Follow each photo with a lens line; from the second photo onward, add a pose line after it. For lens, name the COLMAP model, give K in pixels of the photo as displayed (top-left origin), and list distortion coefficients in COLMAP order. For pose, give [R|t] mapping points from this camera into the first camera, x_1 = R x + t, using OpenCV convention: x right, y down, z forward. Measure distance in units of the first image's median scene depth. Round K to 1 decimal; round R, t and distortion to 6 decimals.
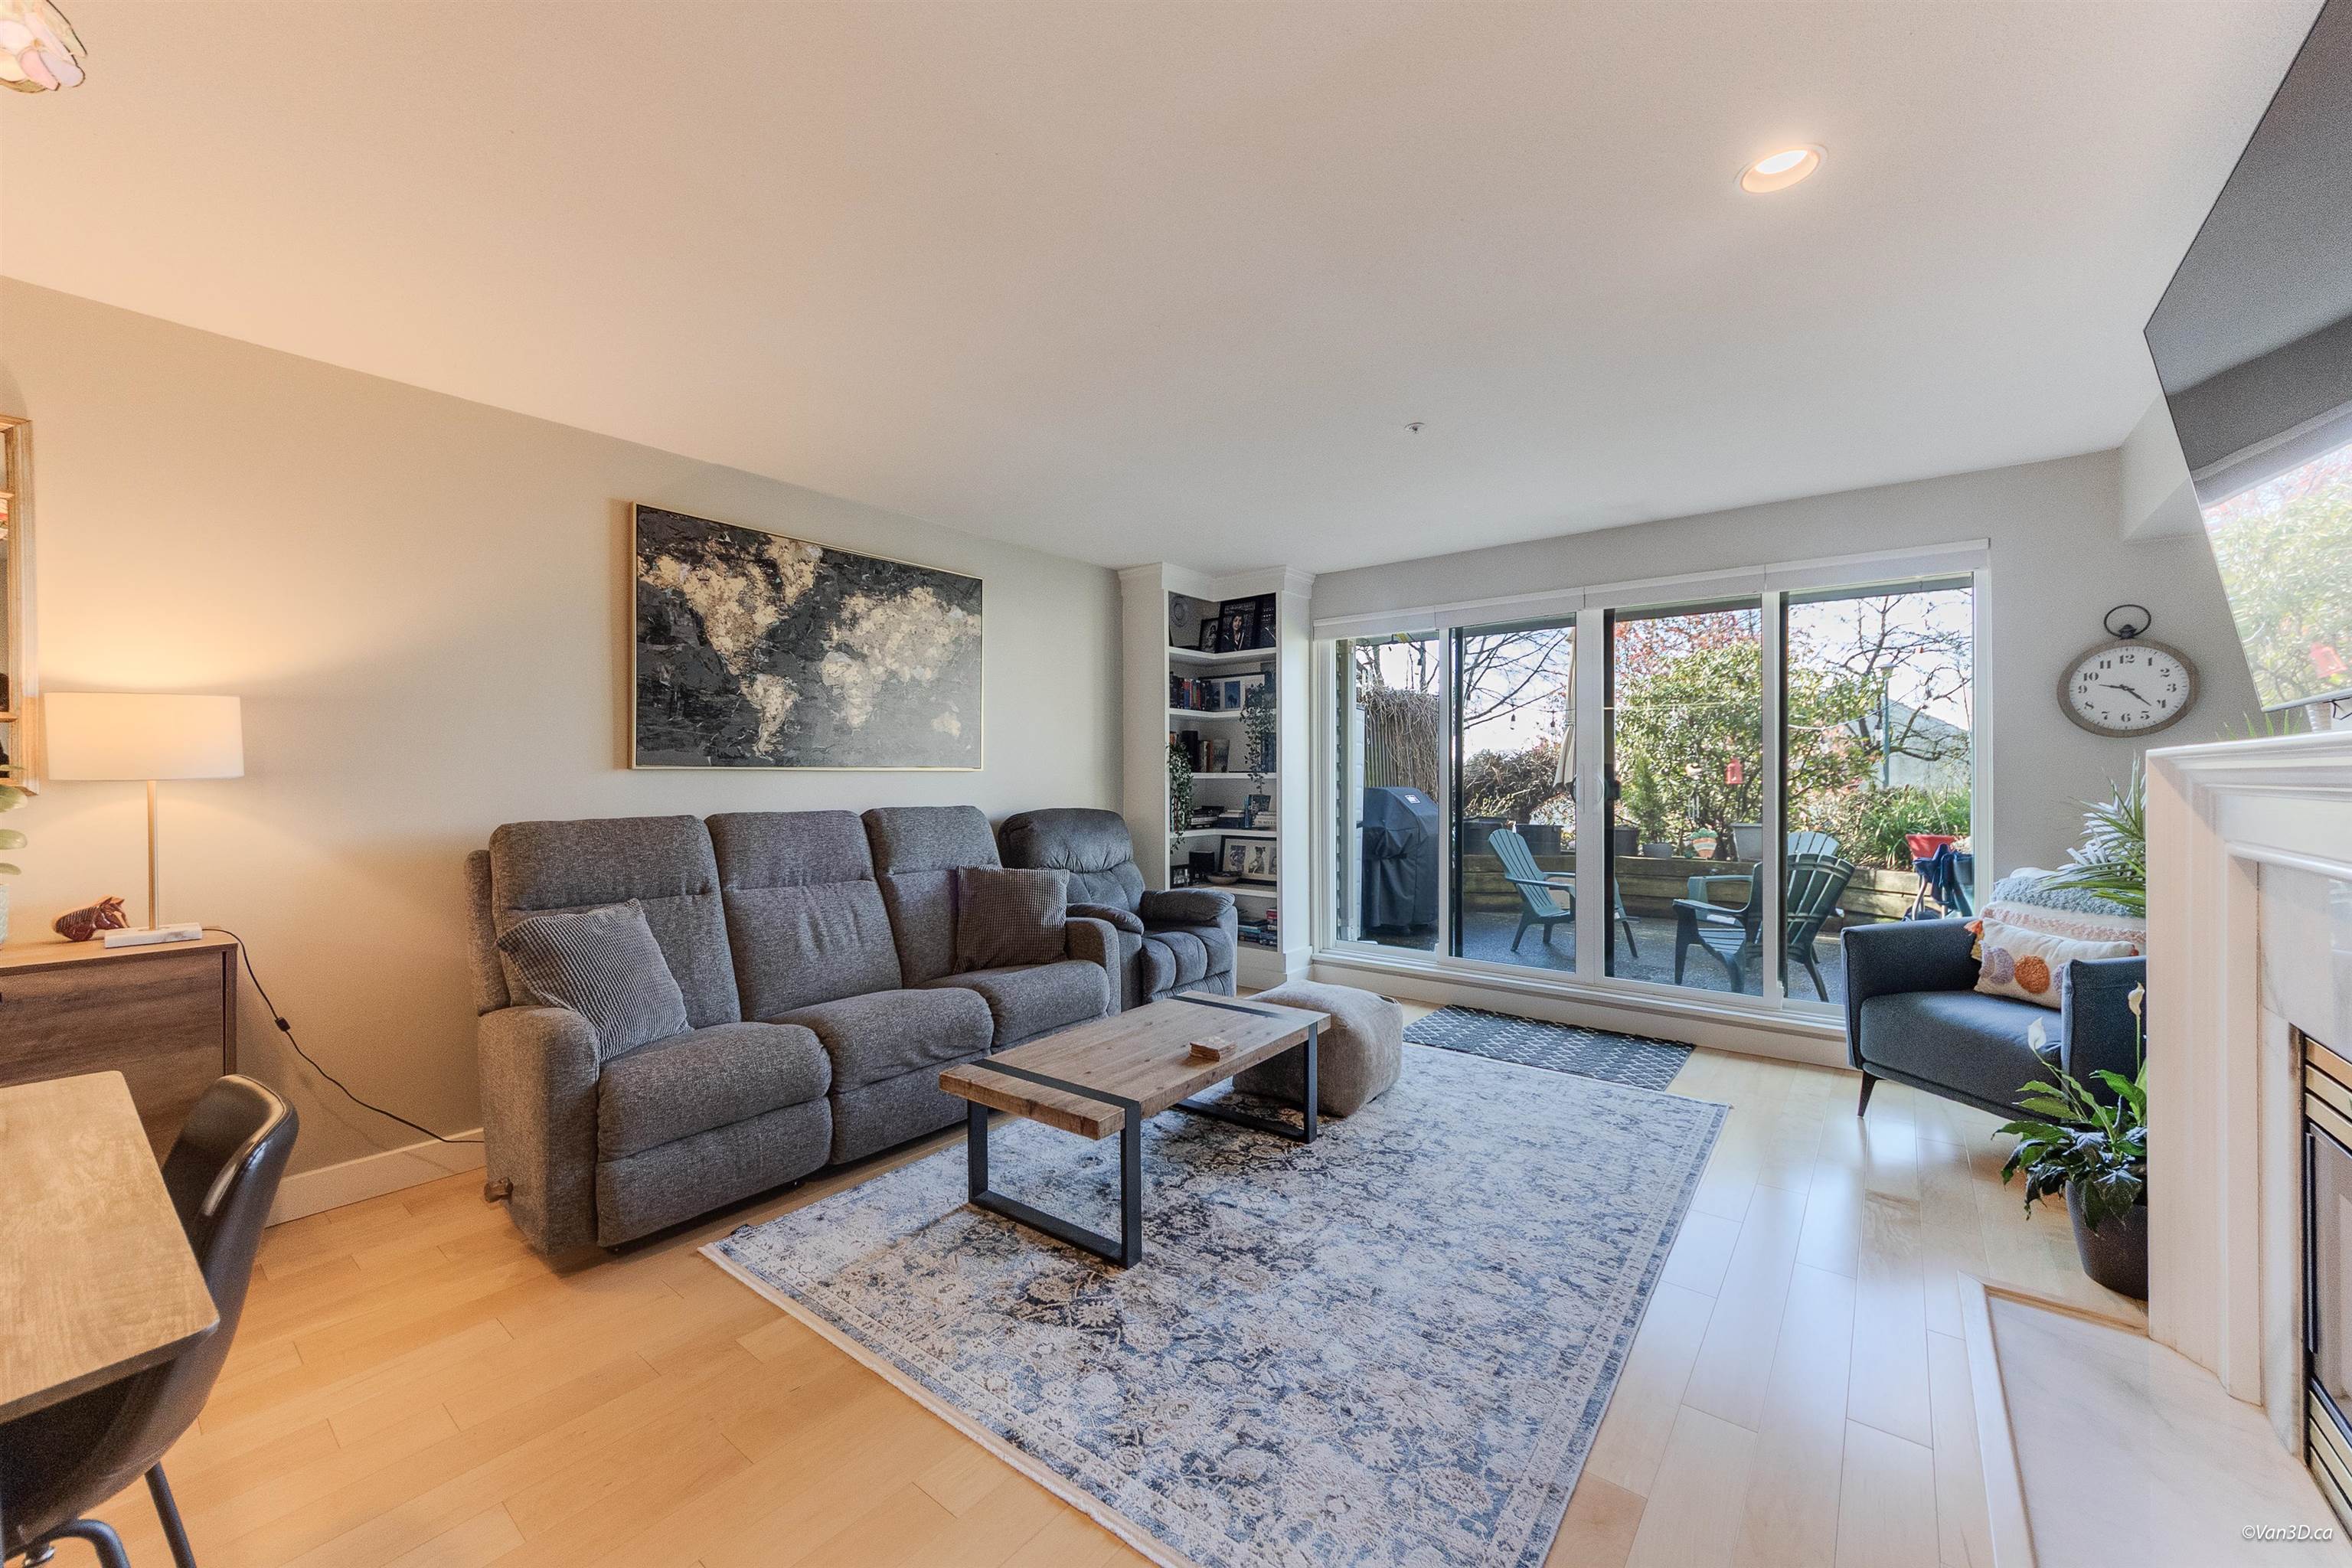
lens RADIAL K [[905.9, 0, 1168.6], [0, 905.9, 778.8], [0, 0, 1]] dist [0.014505, 0.000067]
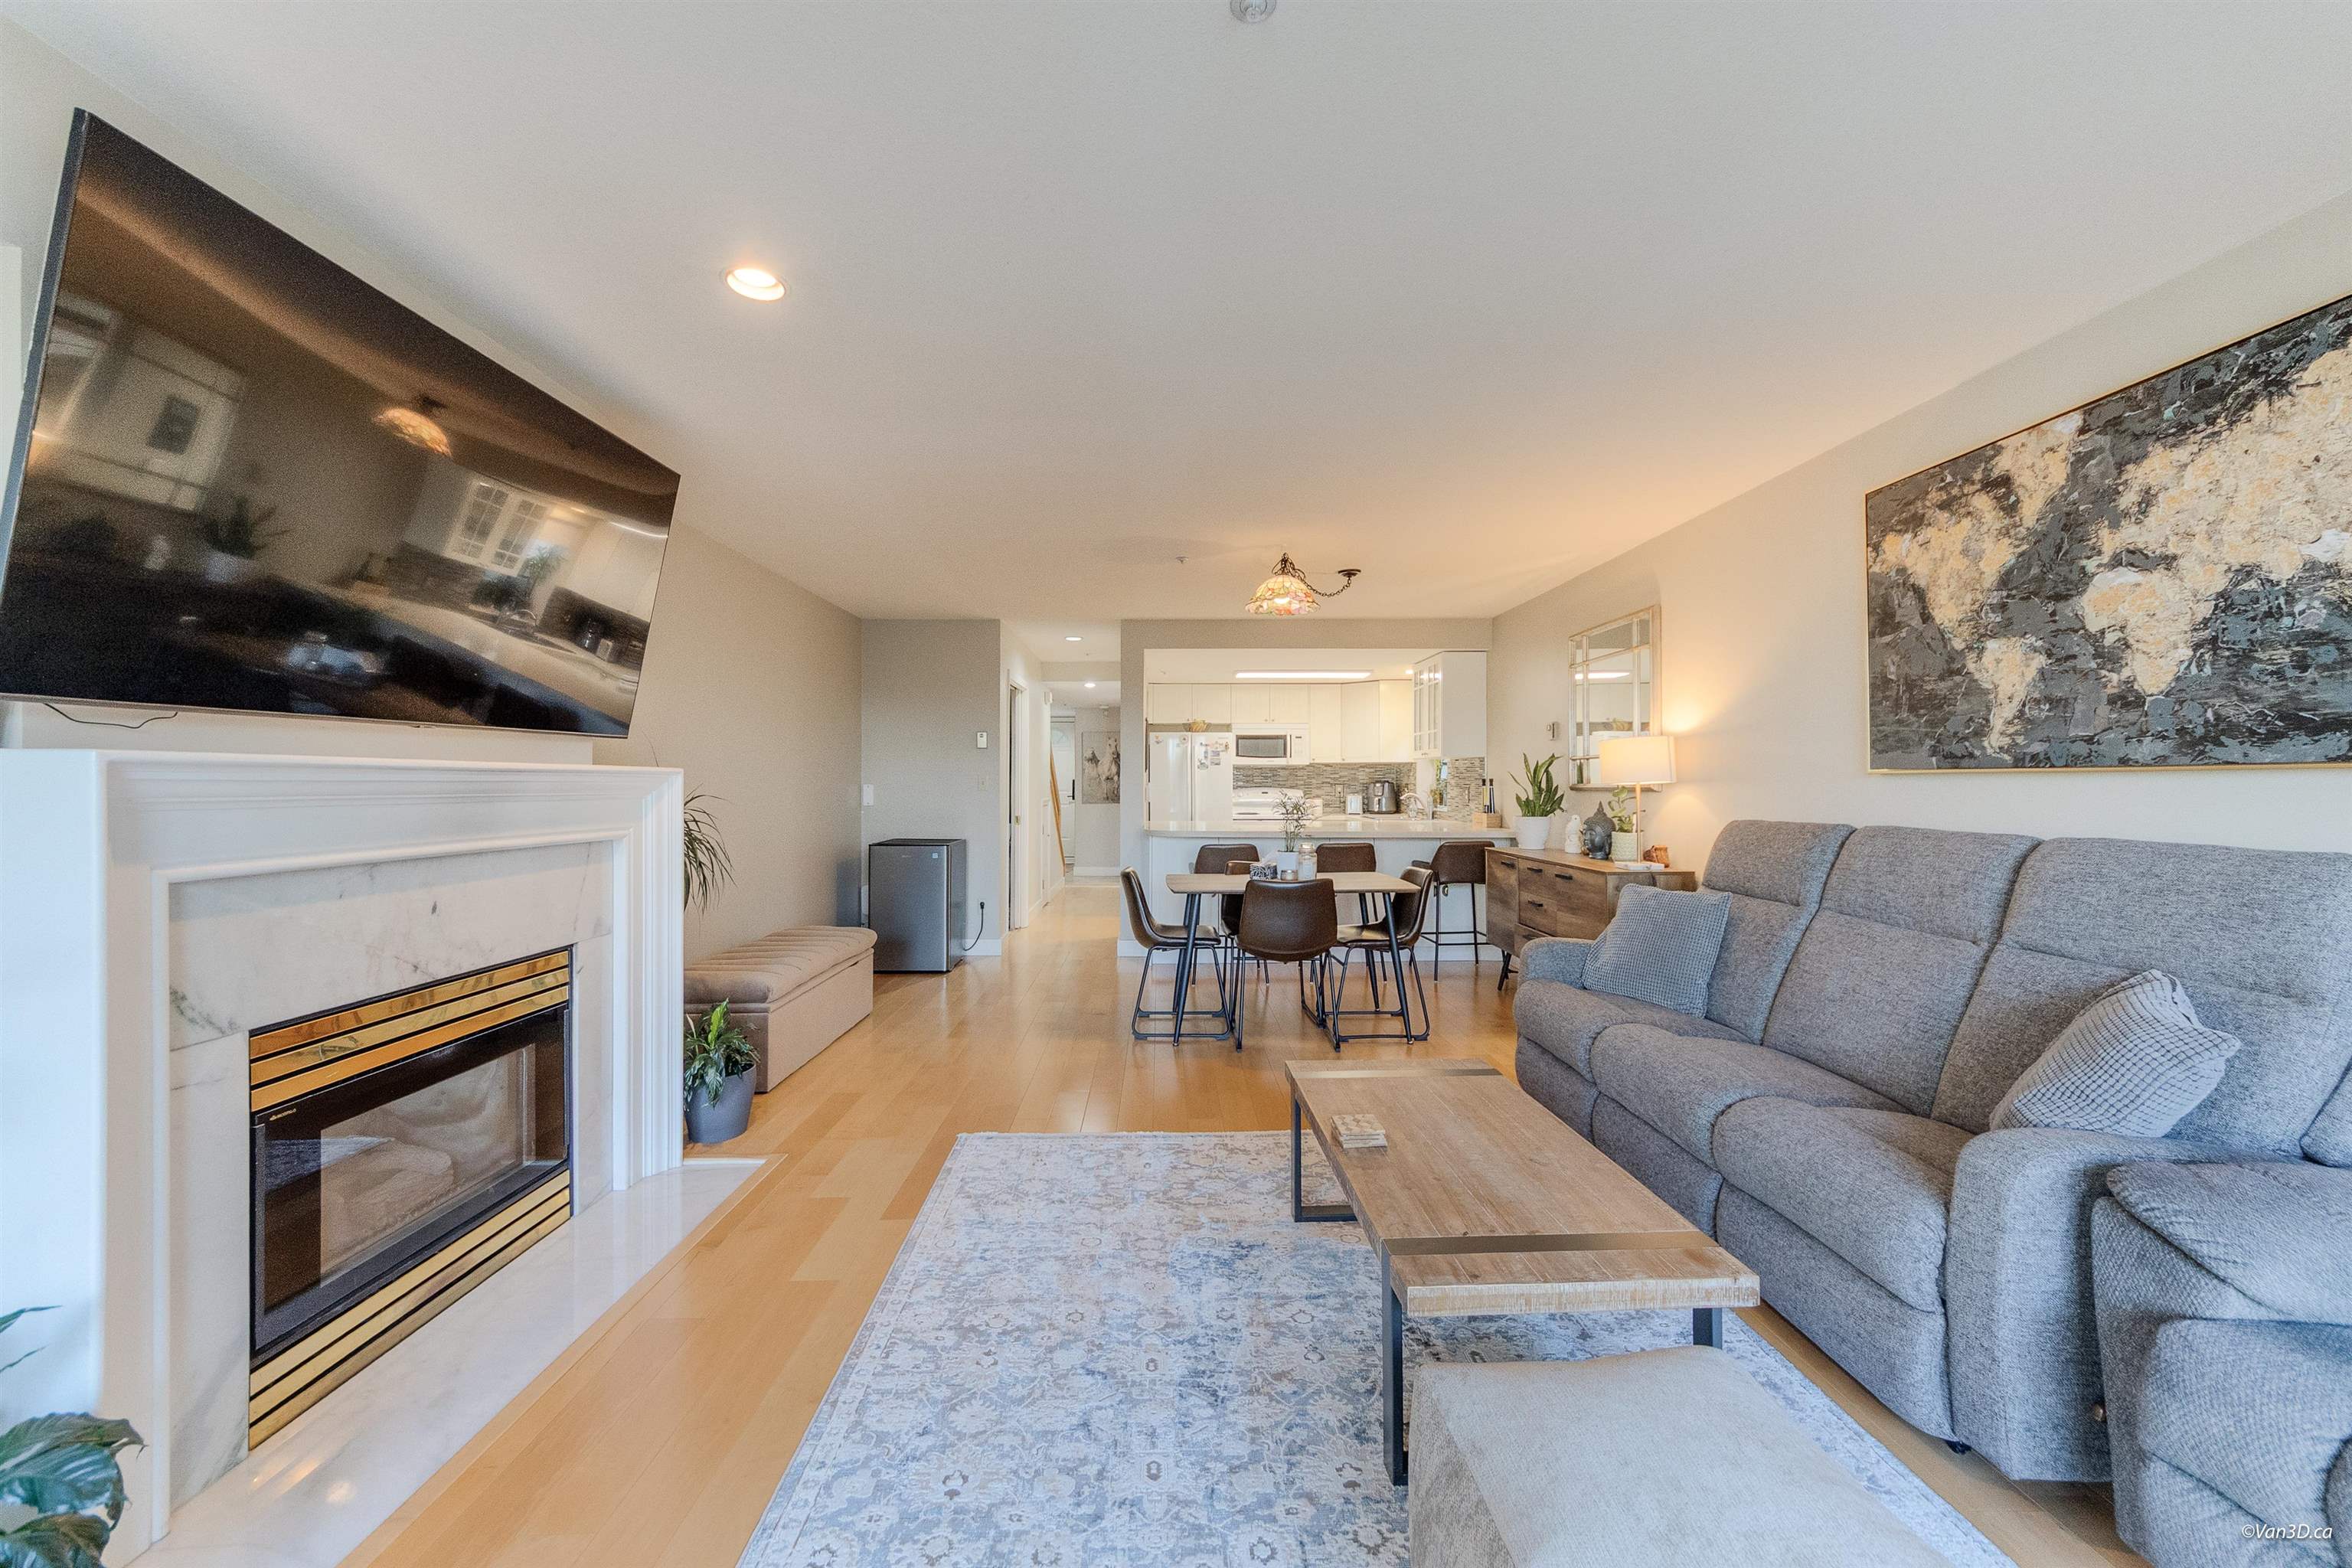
lens RADIAL K [[895.3, 0, 1182.2], [0, 895.3, 781.1], [0, 0, 1]] dist [0.000101, 0.000088]
pose [[-0.764753, 0.000364, -0.644324, 0.518764], [-0.000480, 0.999999, 0.001134, -0.003953], [0.644323, 0.001177, -0.764752, 1.169443]]
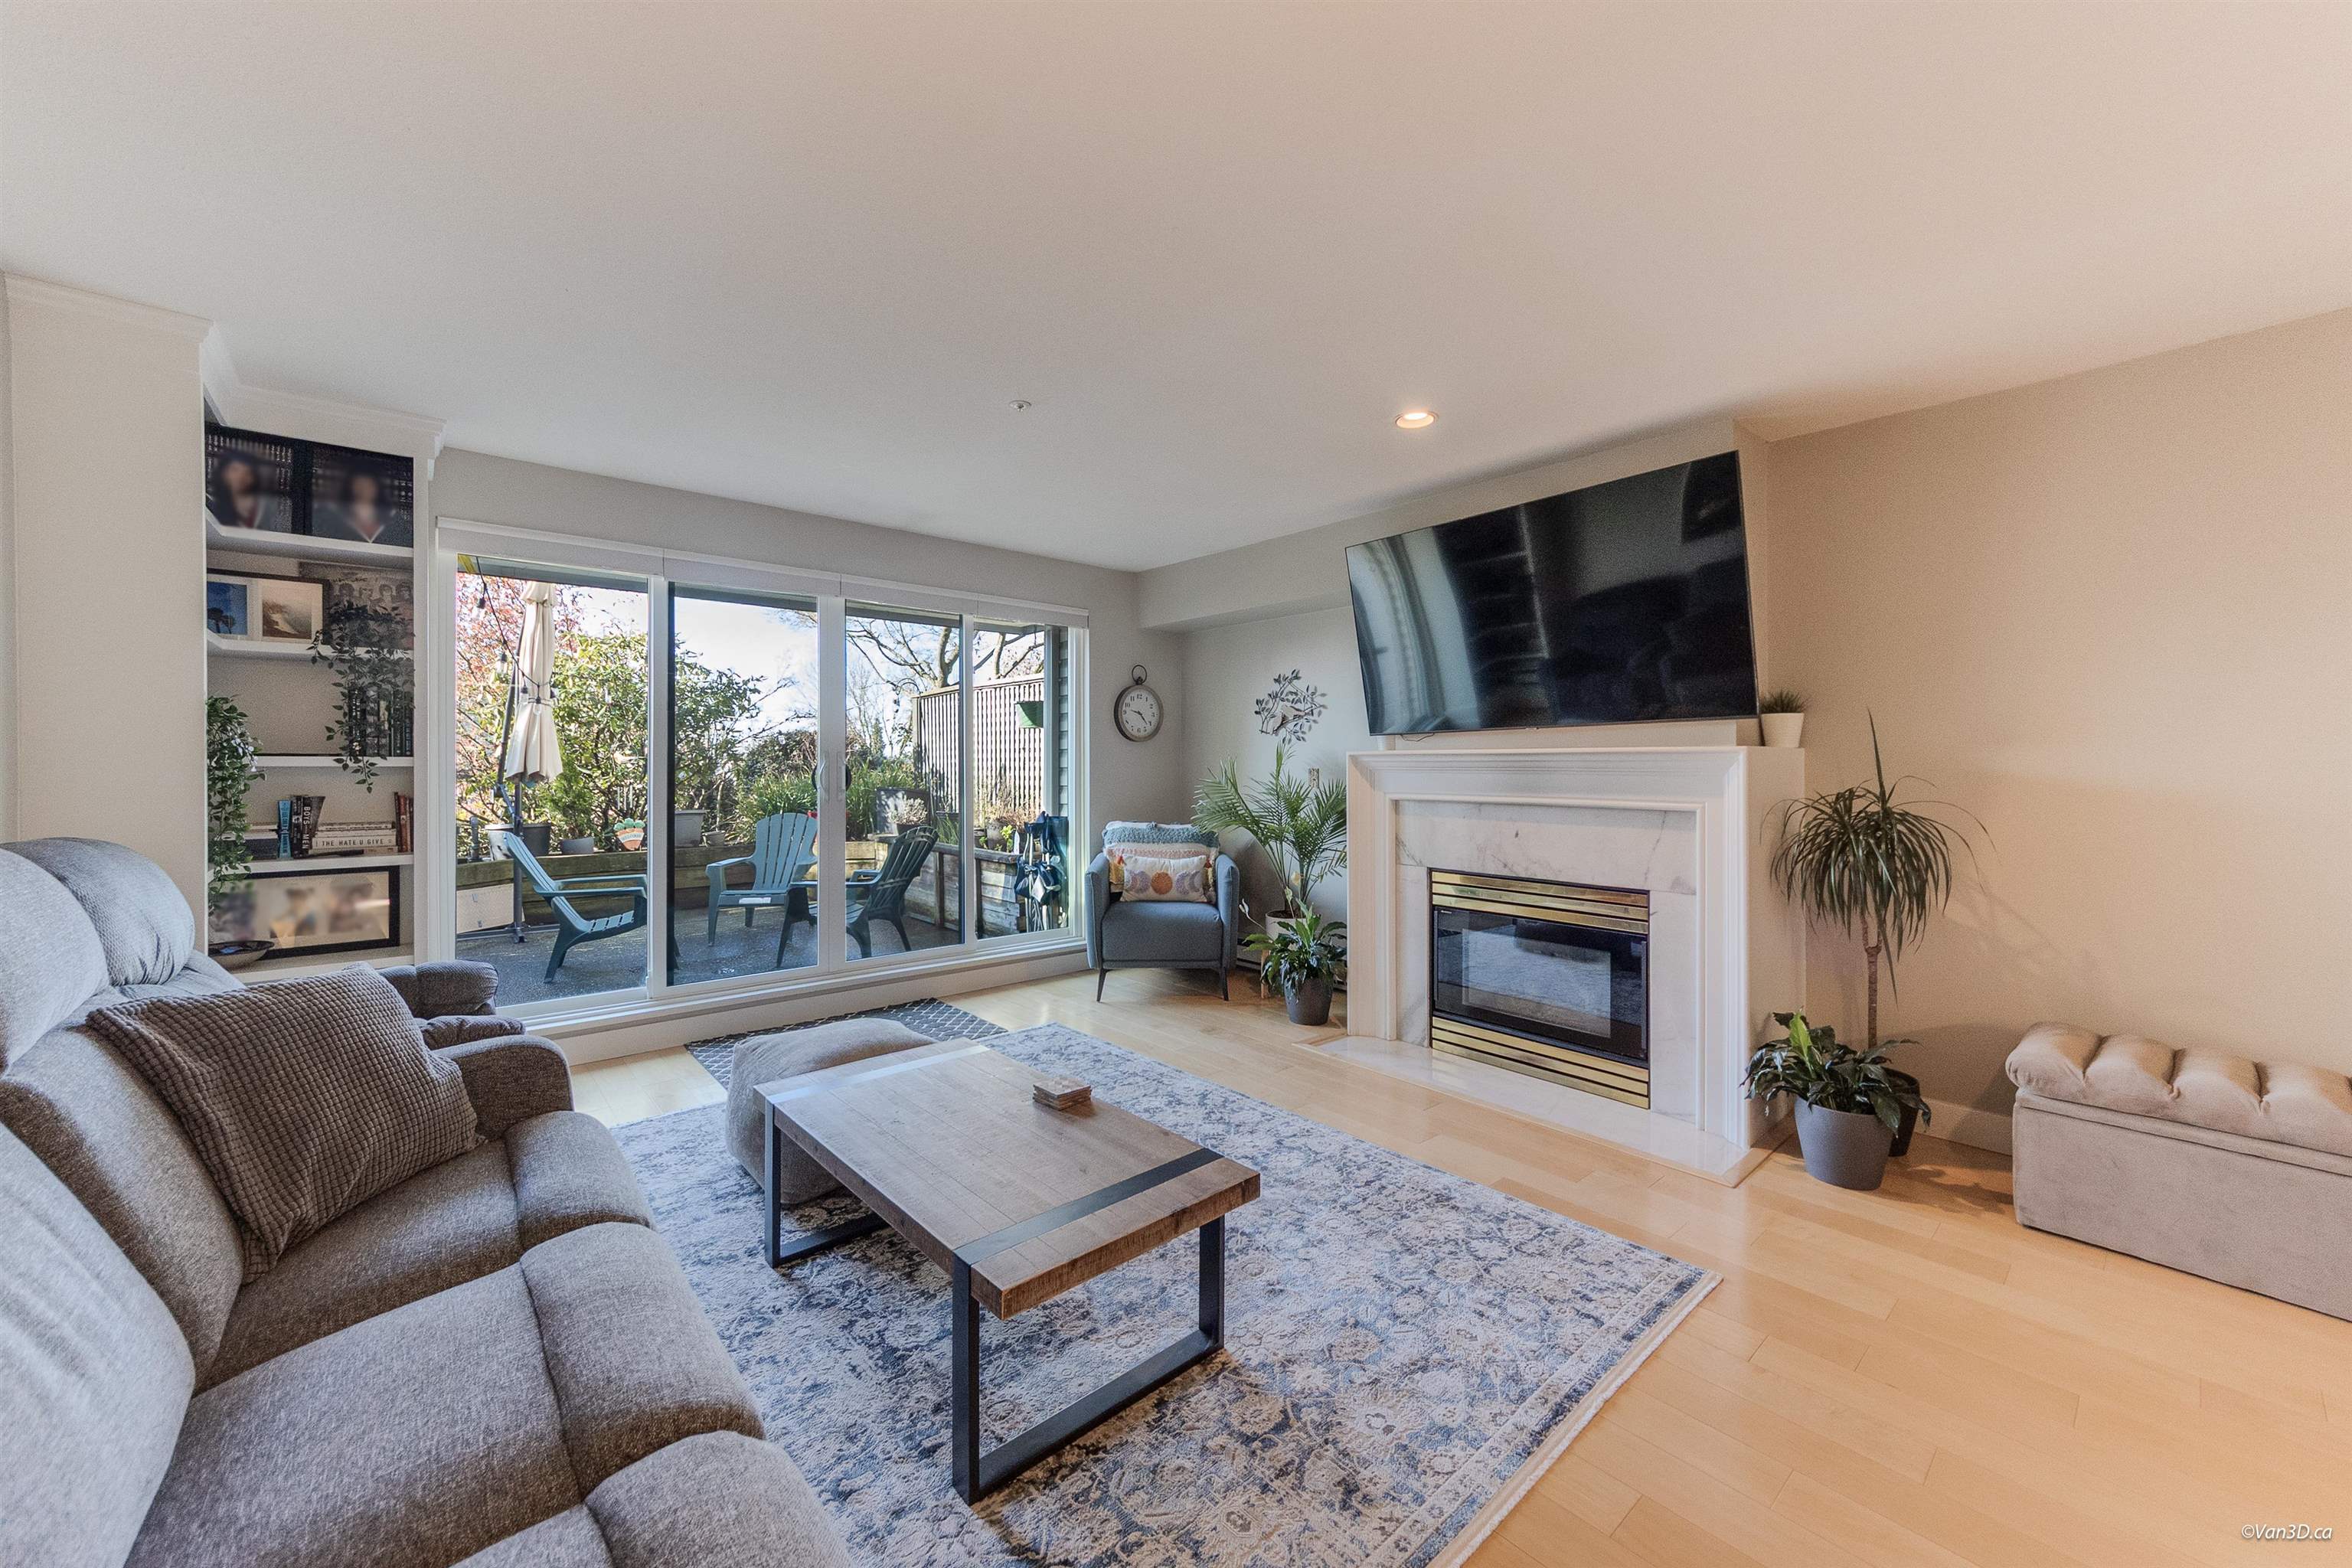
lens RADIAL K [[898.9, 0, 1181.4], [0, 898.9, 772.1], [0, 0, 1]] dist [0.001840, 0.000131]
pose [[0.176305, -0.006285, 0.984316, -0.572169], [0.004114, 0.999976, 0.005648, 0.002606], [-0.984327, 0.003053, 0.176327, 0.587623]]
